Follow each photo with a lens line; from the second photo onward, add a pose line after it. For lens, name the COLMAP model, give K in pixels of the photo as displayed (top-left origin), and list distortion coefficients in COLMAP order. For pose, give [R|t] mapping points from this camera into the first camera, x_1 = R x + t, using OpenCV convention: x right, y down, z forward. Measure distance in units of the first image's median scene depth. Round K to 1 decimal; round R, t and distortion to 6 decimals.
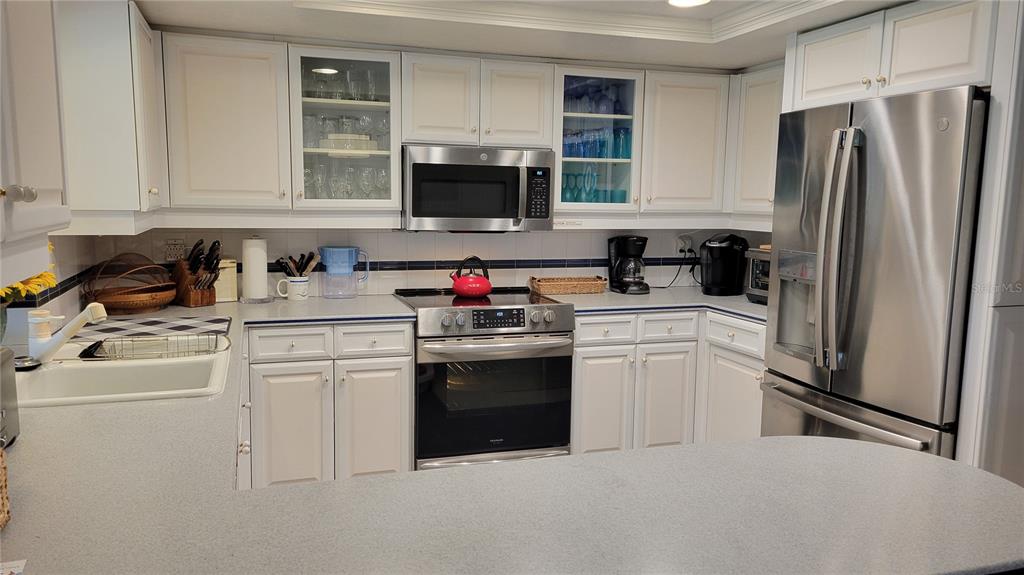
lens RADIAL K [[783.0, 0, 510.8], [0, 783.0, 307.2], [0, 0, 1]] dist [0.082666, -0.002037]
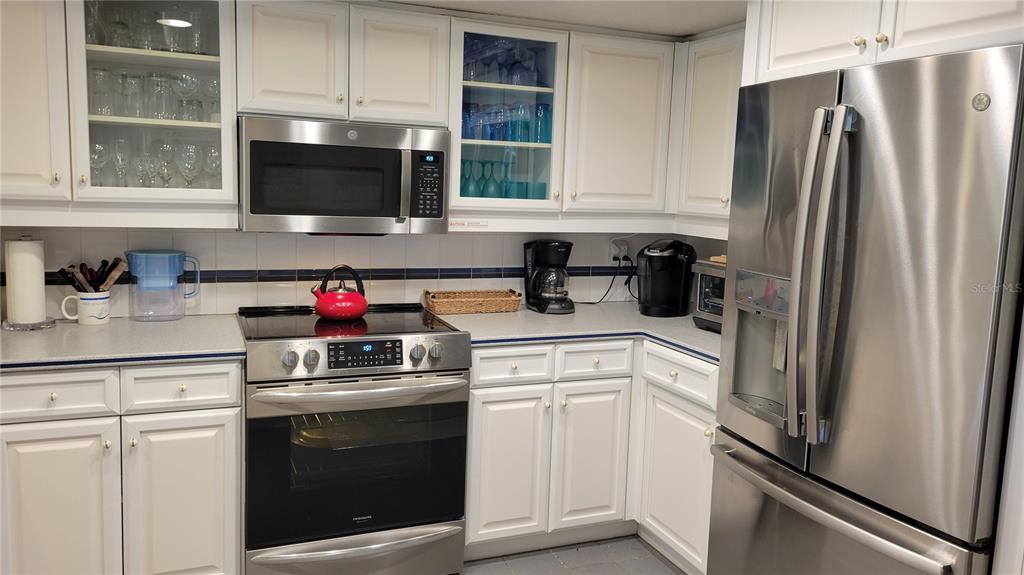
lens RADIAL K [[766.9, 0, 517.5], [0, 766.9, 289.3], [0, 0, 1]] dist [0.073272, -0.021718]
pose [[0.997522, 0.009828, 0.069664, 0.070742], [-0.009812, 0.999952, -0.000578, -0.044181], [-0.069666, -0.000107, 0.997570, 0.248116]]
